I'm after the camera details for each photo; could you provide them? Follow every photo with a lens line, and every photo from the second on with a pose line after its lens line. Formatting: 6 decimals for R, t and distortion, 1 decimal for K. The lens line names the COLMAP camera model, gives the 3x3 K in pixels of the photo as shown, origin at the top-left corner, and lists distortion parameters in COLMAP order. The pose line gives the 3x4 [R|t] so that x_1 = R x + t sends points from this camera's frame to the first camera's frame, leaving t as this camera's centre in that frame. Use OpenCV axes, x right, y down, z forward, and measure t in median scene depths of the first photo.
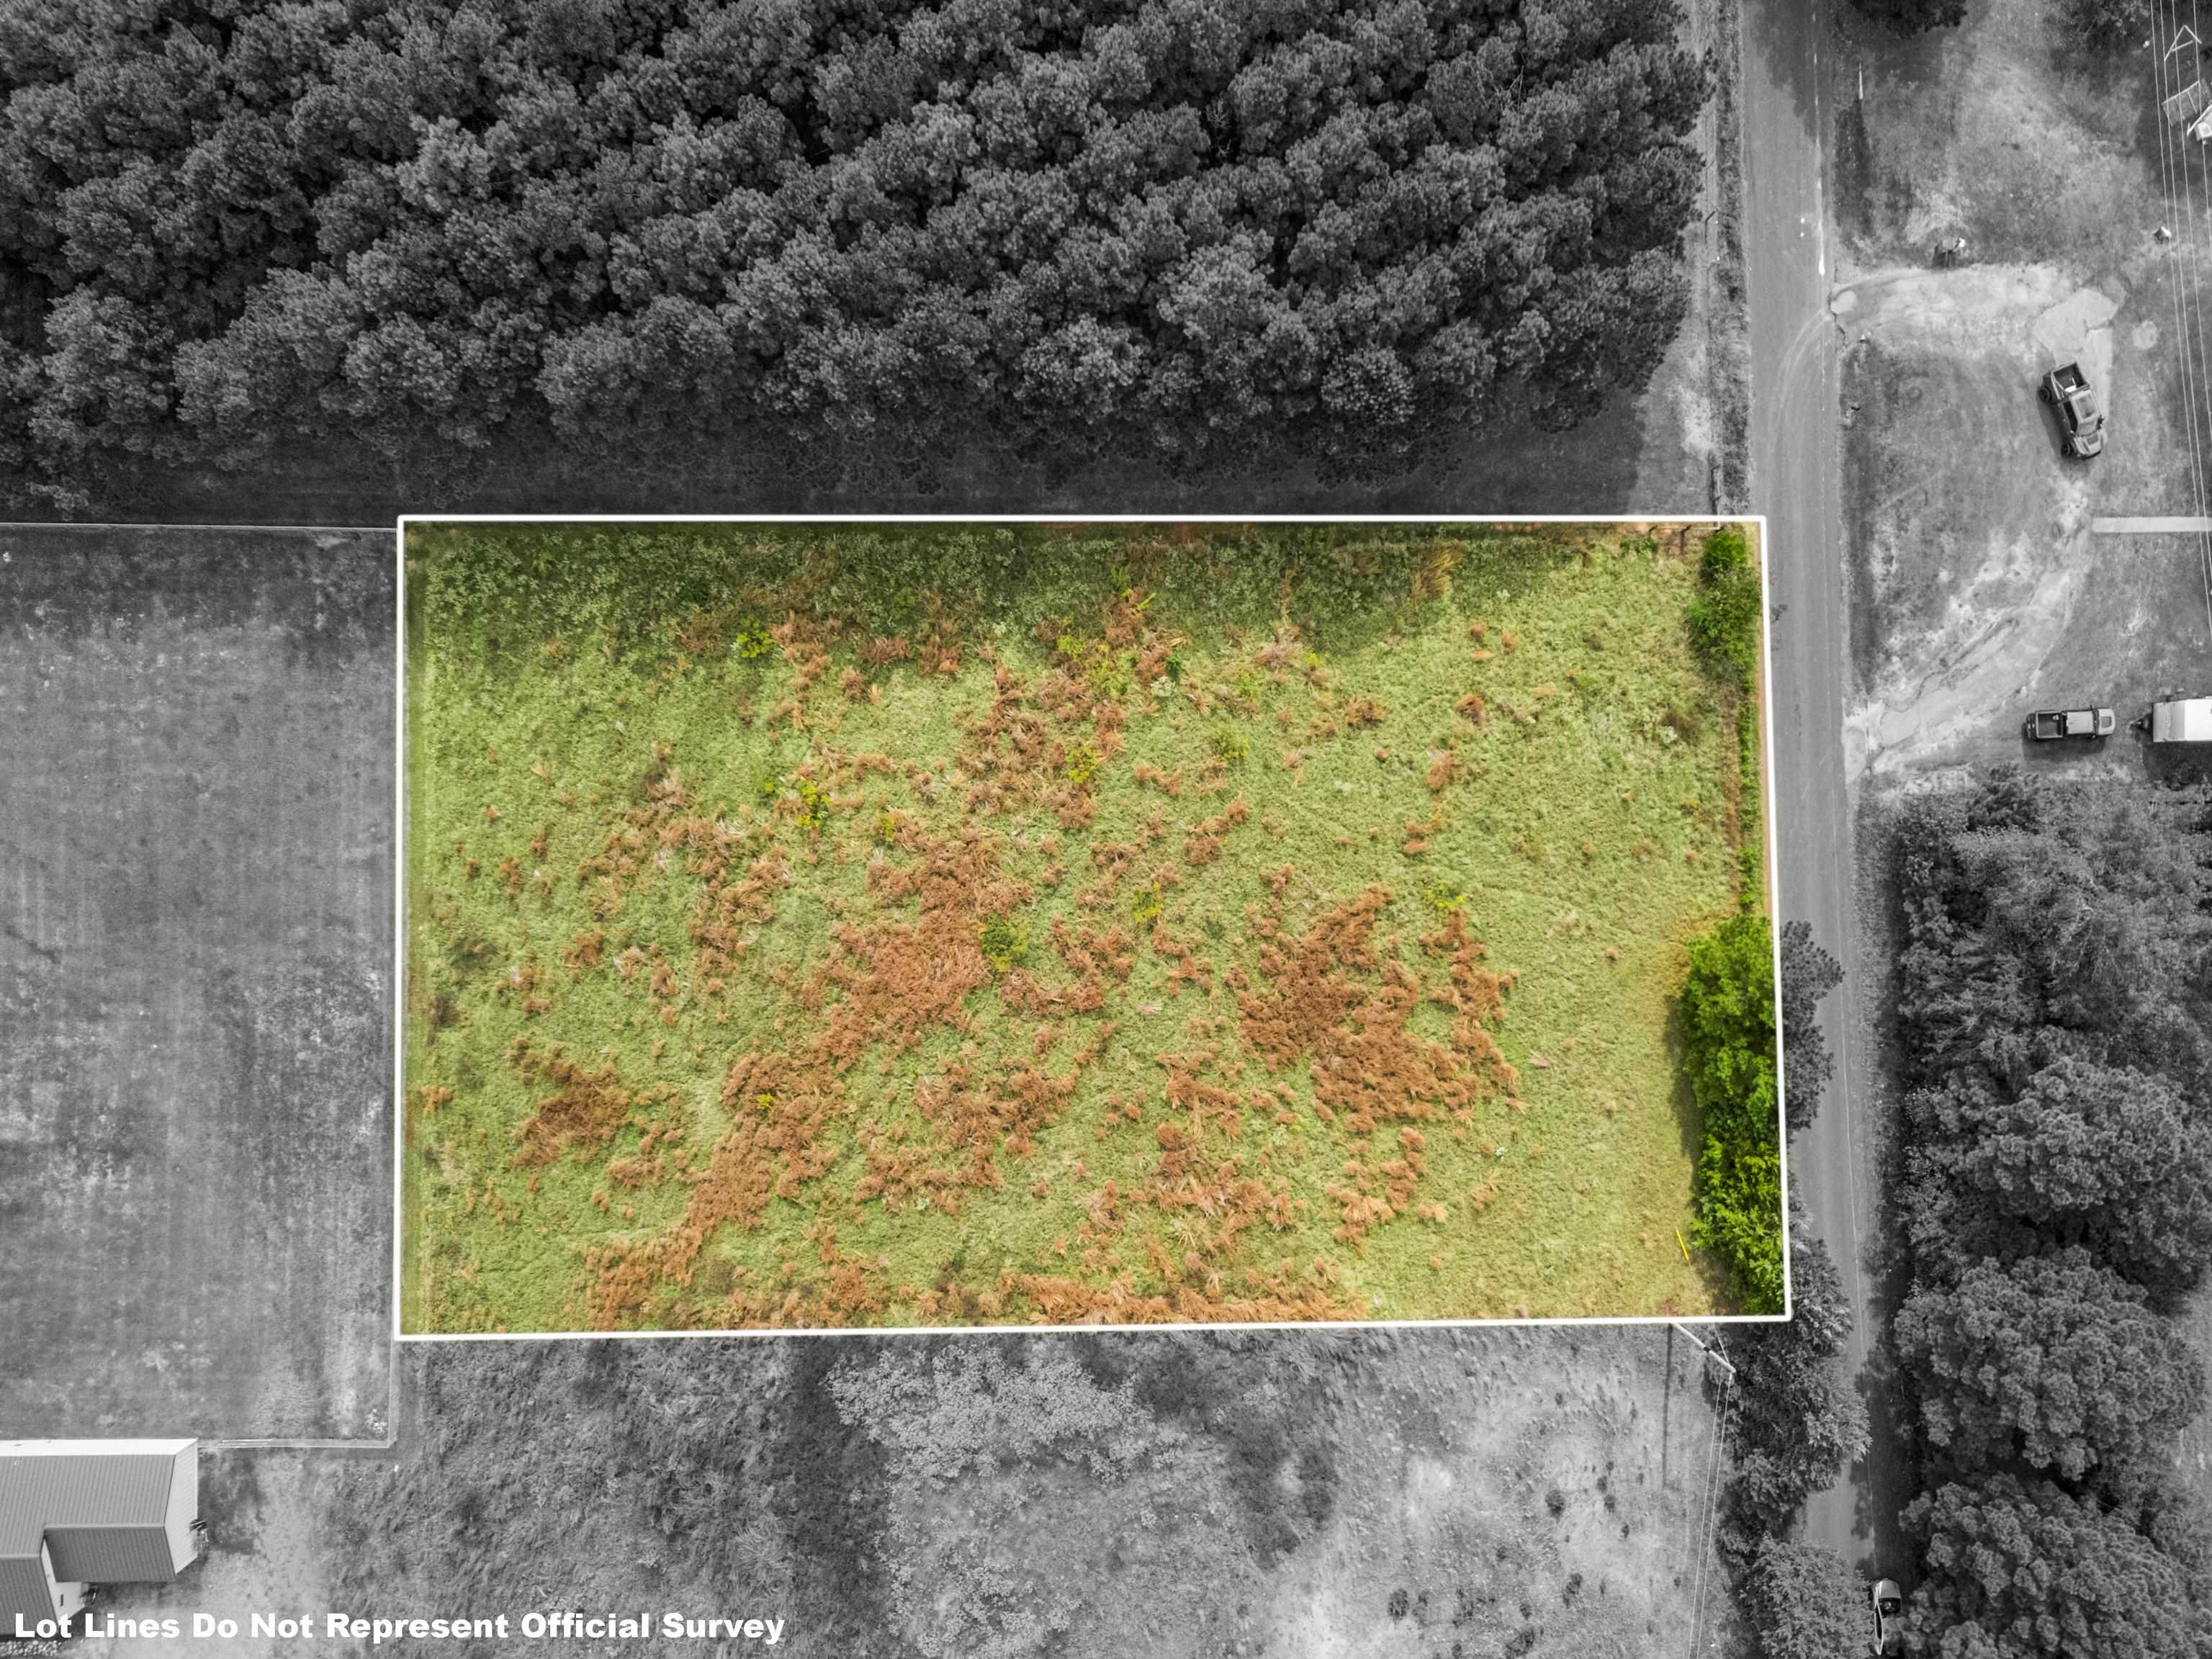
lens RADIAL K [[1626.9, 0, 1125.1], [0, 1626.9, 866.3], [0, 0, 1]] dist [0.070721, -0.058506]
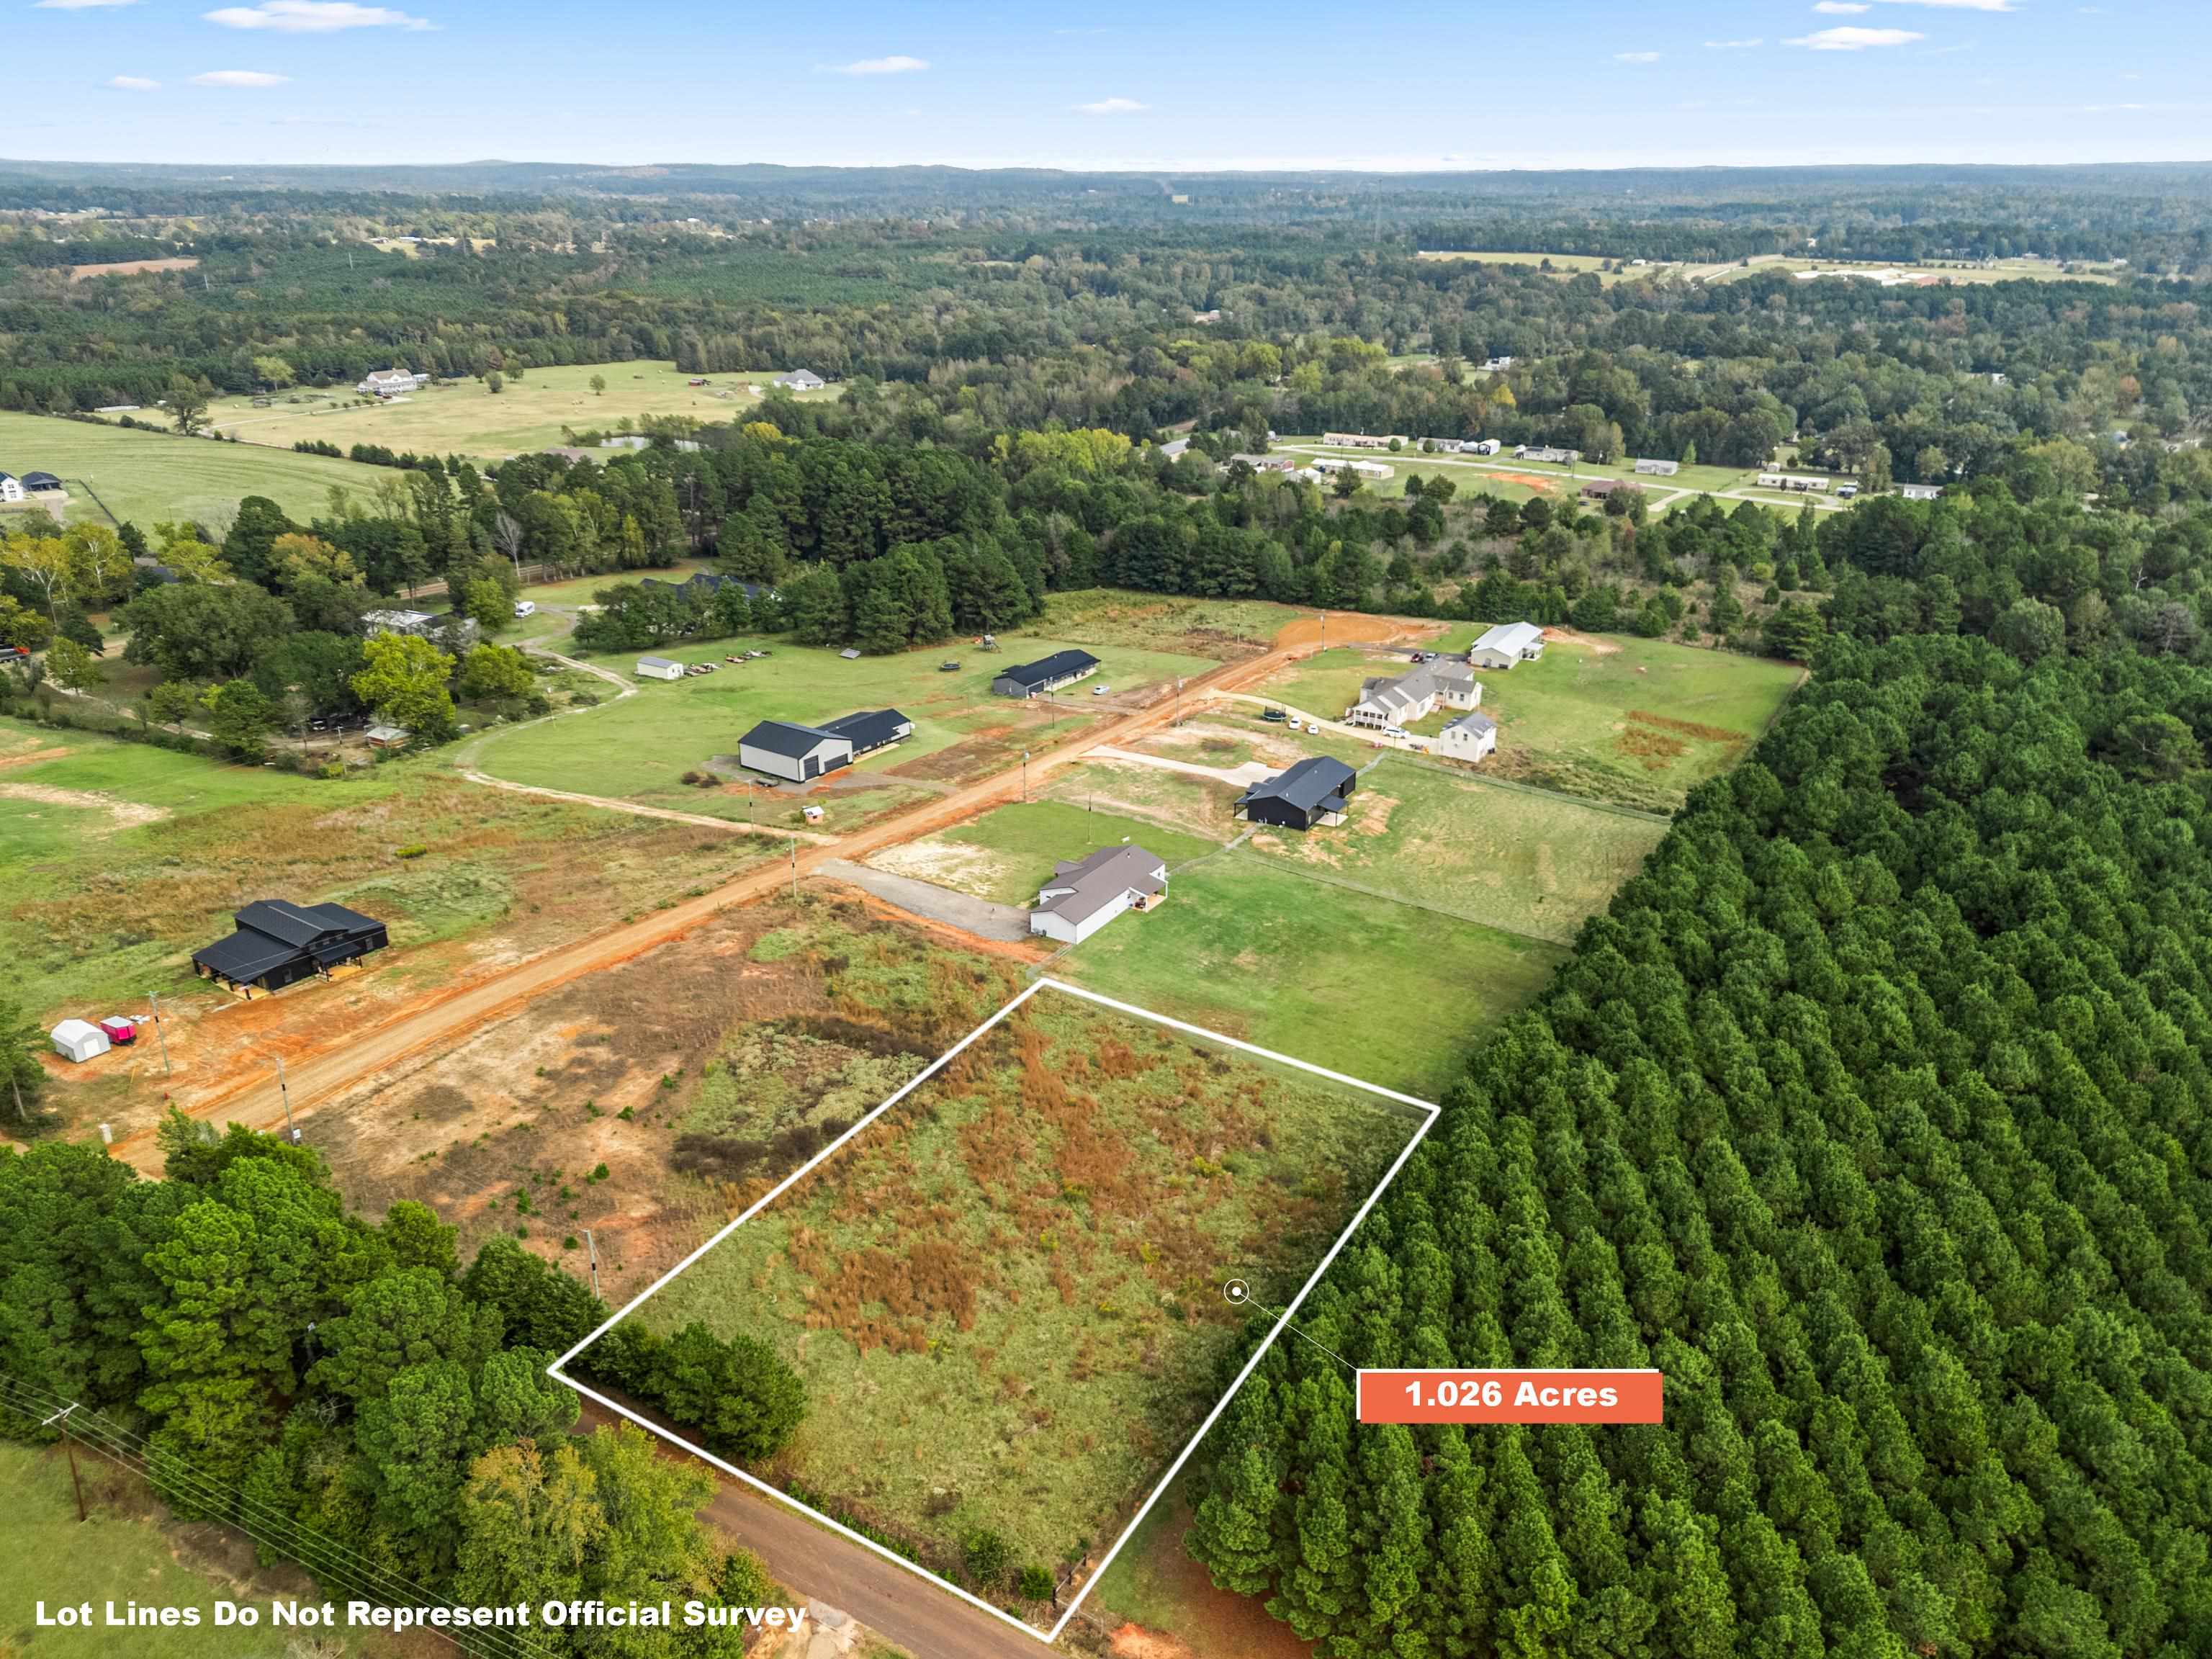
lens RADIAL K [[1626.9, 0, 1099.2], [0, 1626.9, 828.3], [0, 0, 1]] dist [0.070721, -0.058506]
pose [[-0.514910, 0.309788, -0.799312, 1.102621], [-0.856163, -0.232648, 0.461367, -0.638128], [-0.043032, 0.921904, 0.385022, 0.044613]]
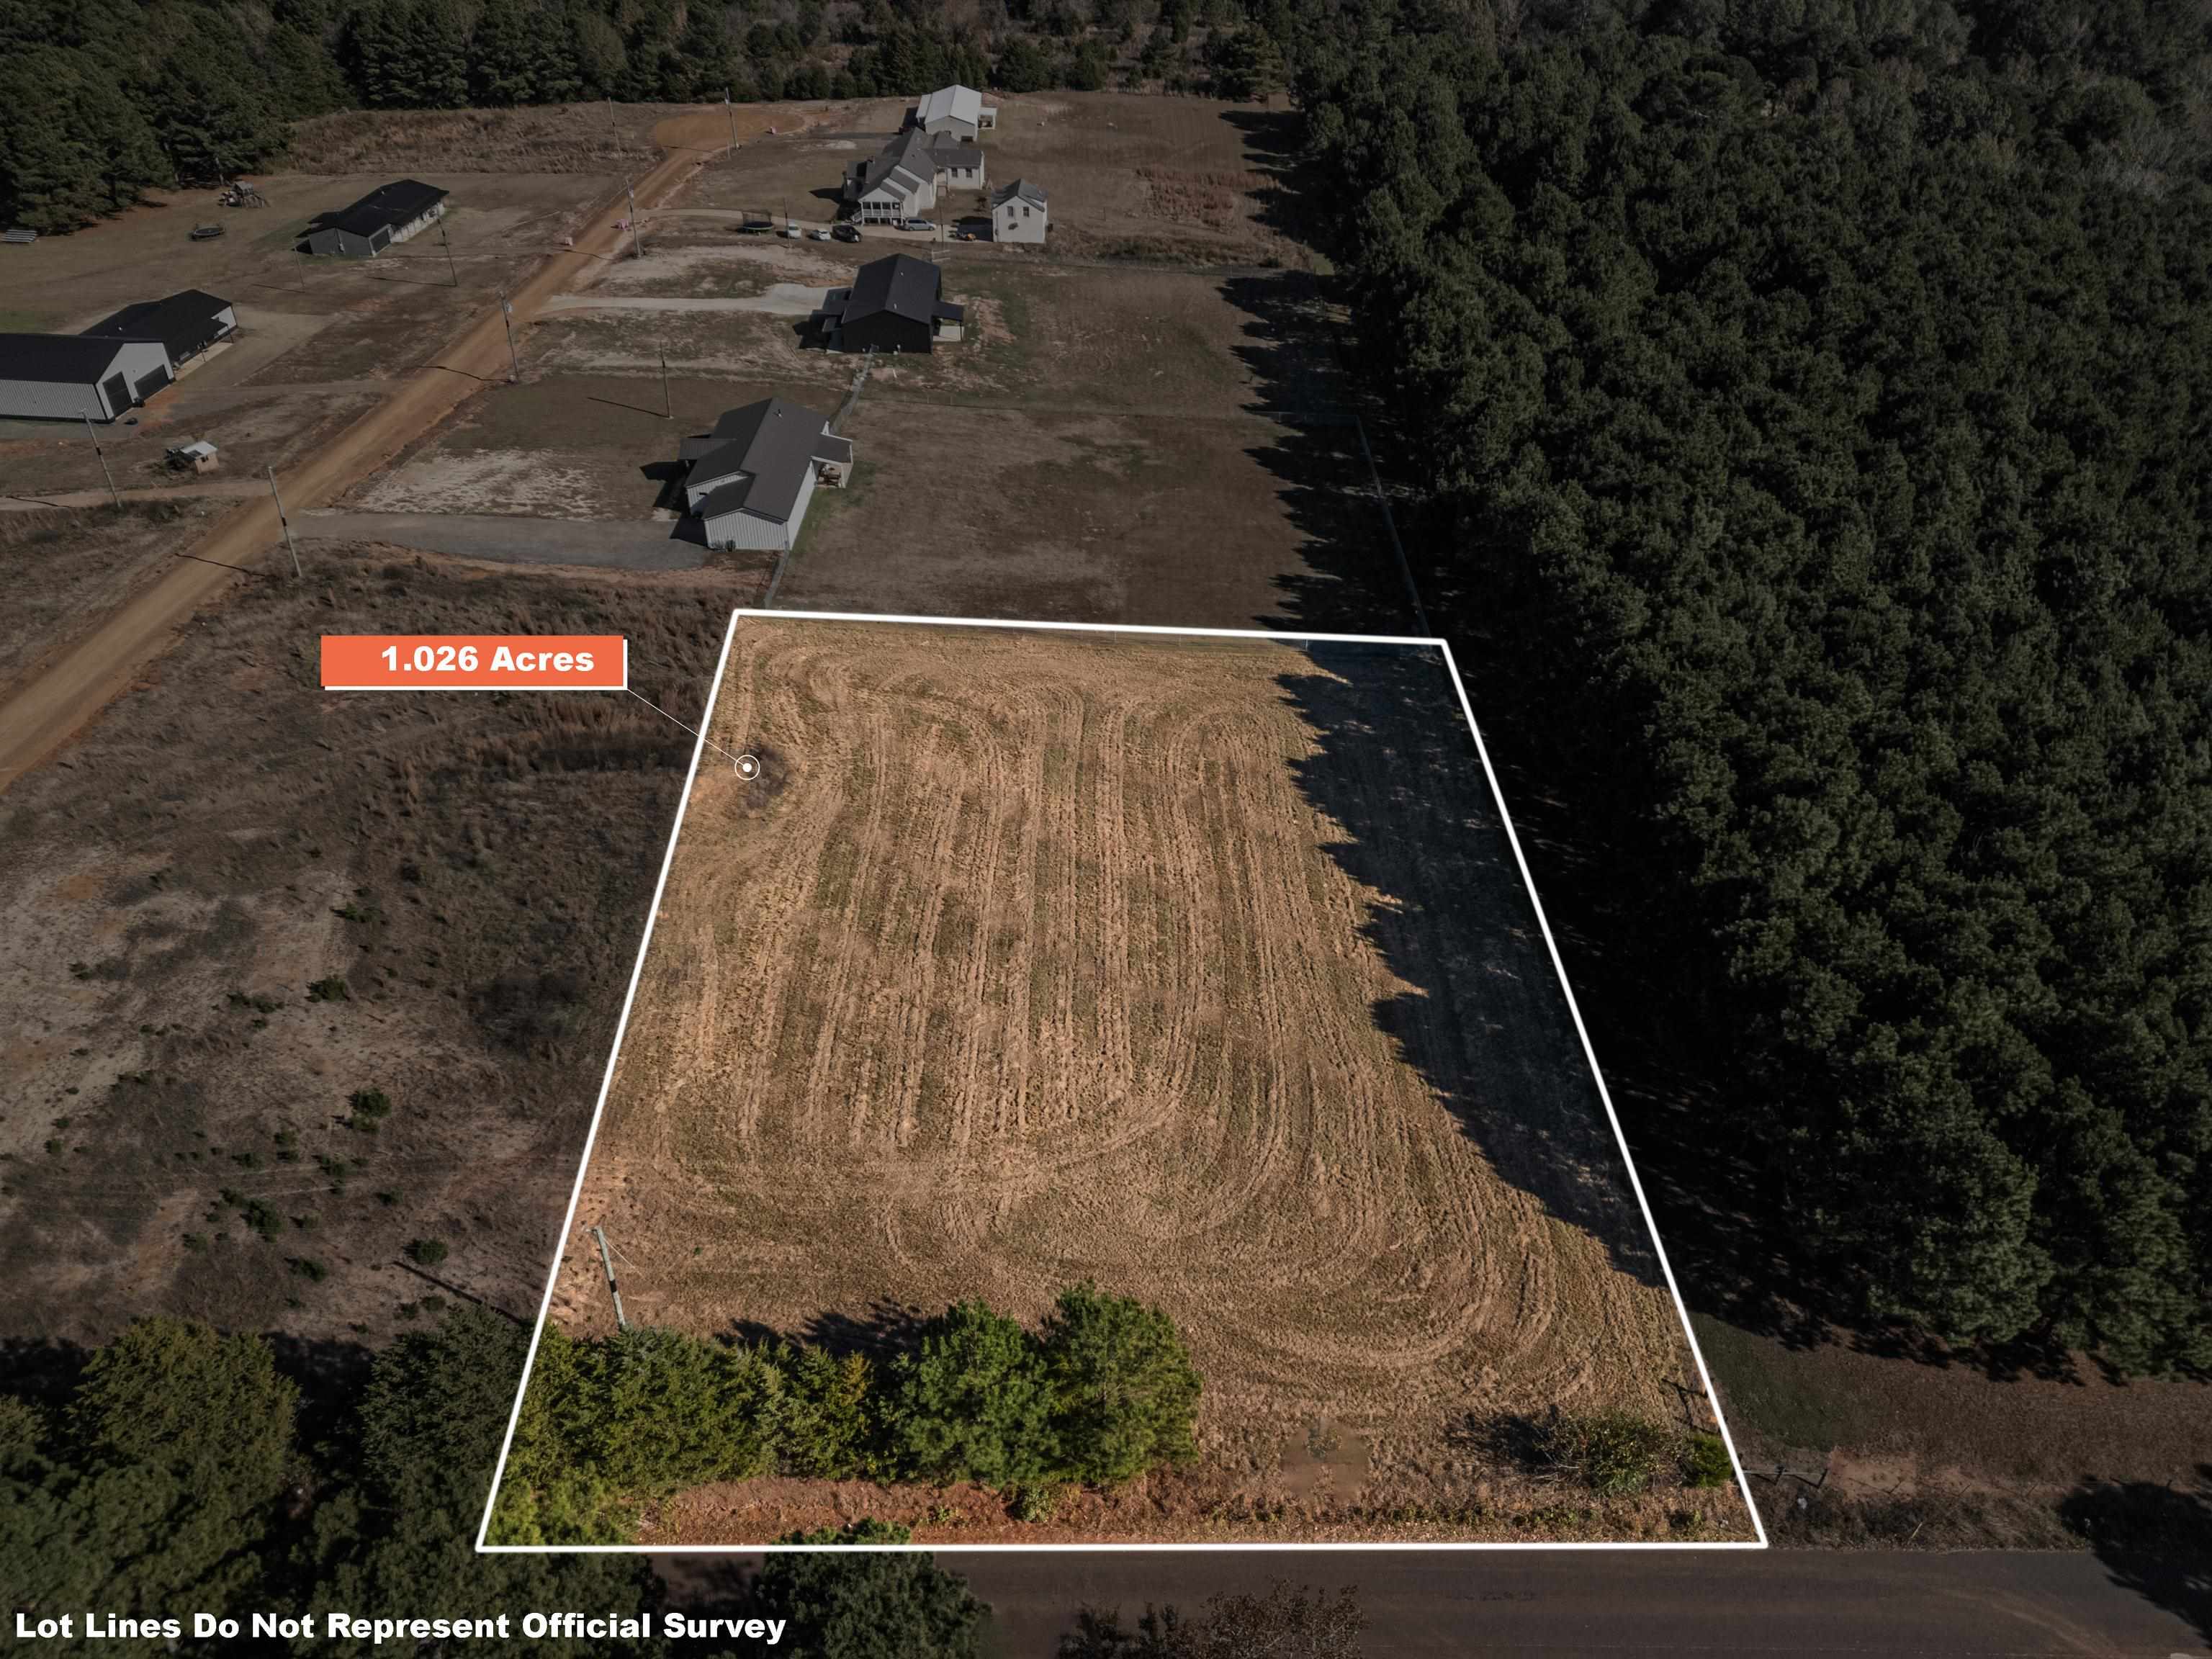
lens RADIAL K [[1626.9, 0, 1107.2], [0, 1626.9, 837.5], [0, 0, 1]] dist [0.070721, -0.058506]
pose [[-0.004137, 0.574357, -0.818595, 0.785468], [-0.998712, -0.043761, -0.025658, 0.096674], [-0.050559, 0.817435, 0.573798, 0.378059]]
